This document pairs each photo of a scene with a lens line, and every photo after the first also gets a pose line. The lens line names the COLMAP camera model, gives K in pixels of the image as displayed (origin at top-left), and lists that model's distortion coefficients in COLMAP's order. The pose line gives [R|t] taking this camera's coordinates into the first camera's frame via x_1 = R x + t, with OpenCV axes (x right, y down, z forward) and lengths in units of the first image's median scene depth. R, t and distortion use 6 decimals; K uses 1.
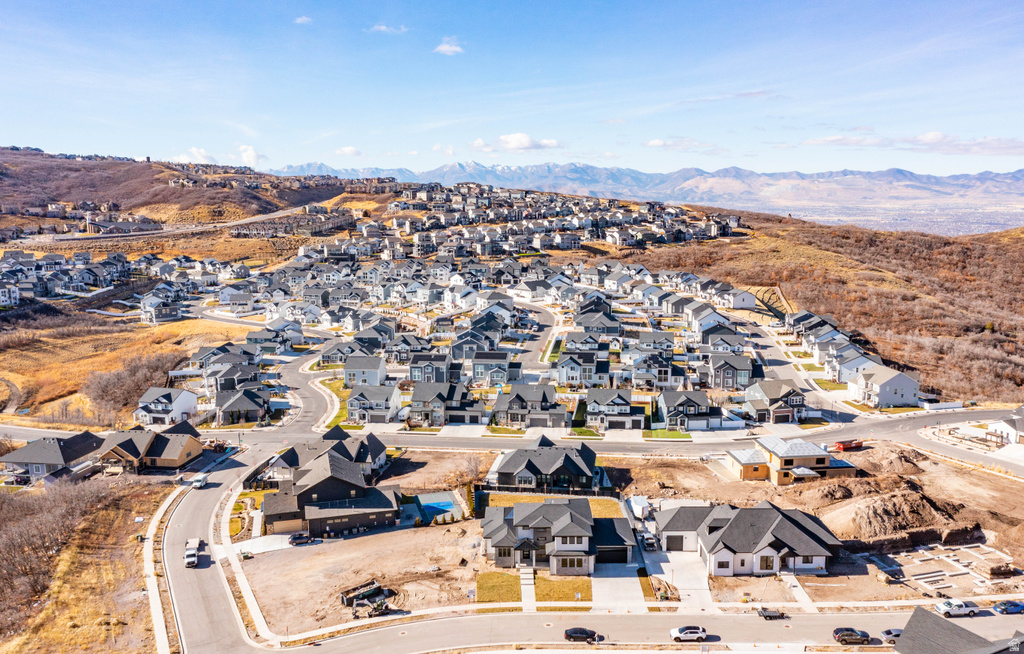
lens RADIAL K [[837.9, 0, 513.9], [0, 837.9, 336.8], [0, 0, 1]] dist [0.004435, -0.001880]
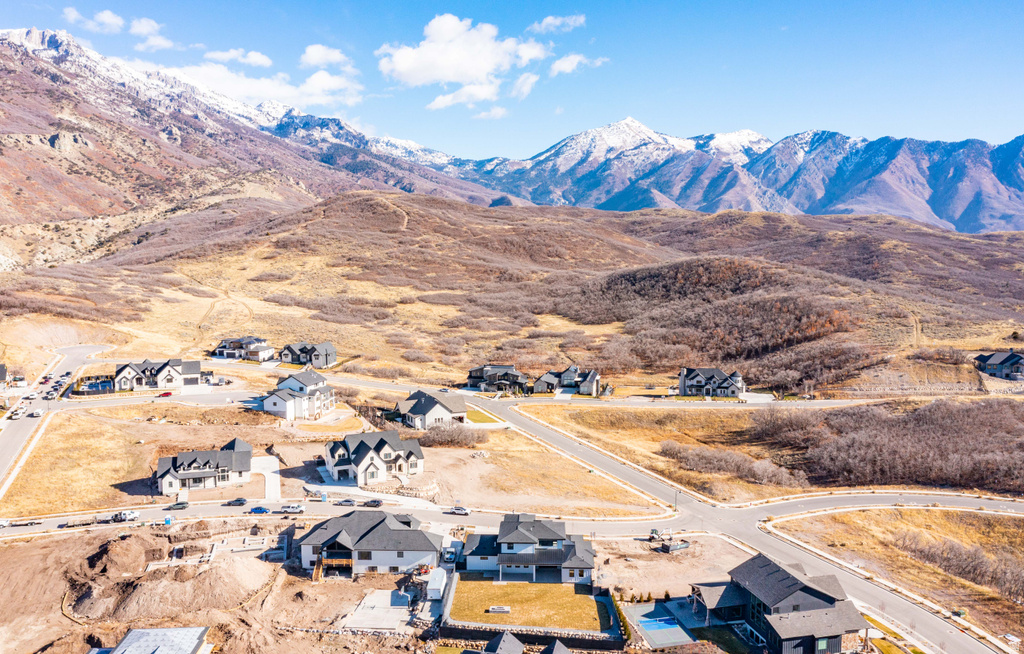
lens RADIAL K [[836.1, 0, 514.6], [0, 836.1, 336.3], [0, 0, 1]] dist [0.001429, 0.009010]
pose [[-0.999548, 0.007337, 0.029157, 0.020822], [0.015297, 0.958969, 0.283099, -0.227949], [-0.025884, 0.283417, -0.958647, 1.226201]]
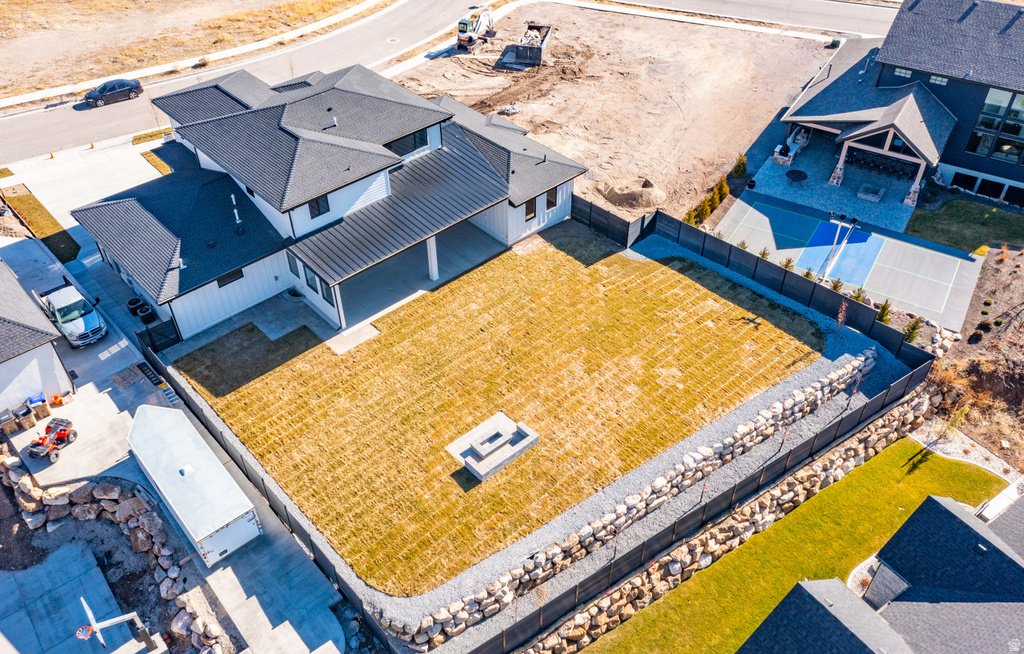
lens RADIAL K [[837.9, 0, 513.9], [0, 837.9, 336.8], [0, 0, 1]] dist [0.004435, -0.001880]
pose [[-0.727831, 0.465844, -0.503241, 0.121983], [-0.104795, 0.649672, 0.752957, -0.001416], [0.677701, 0.600763, -0.424033, 0.754214]]
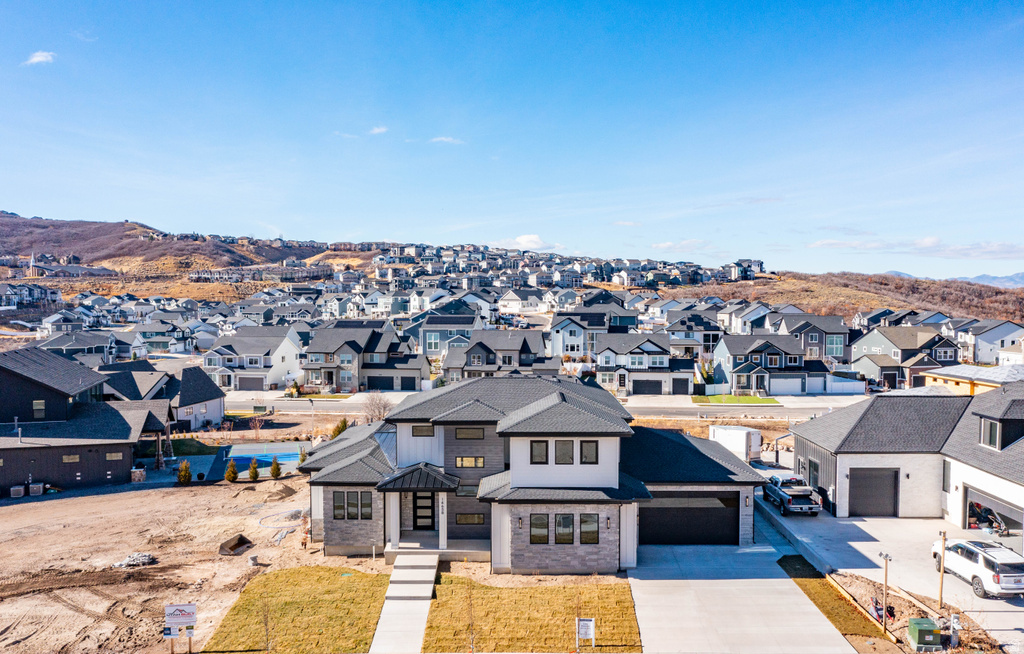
lens RADIAL K [[836.1, 0, 514.6], [0, 836.1, 336.3], [0, 0, 1]] dist [0.001429, 0.009010]
pose [[0.999963, 0.008349, -0.001989, 0.029179], [-0.008528, 0.992700, -0.120311, 0.134261], [0.000970, 0.120324, 0.992734, 0.393585]]
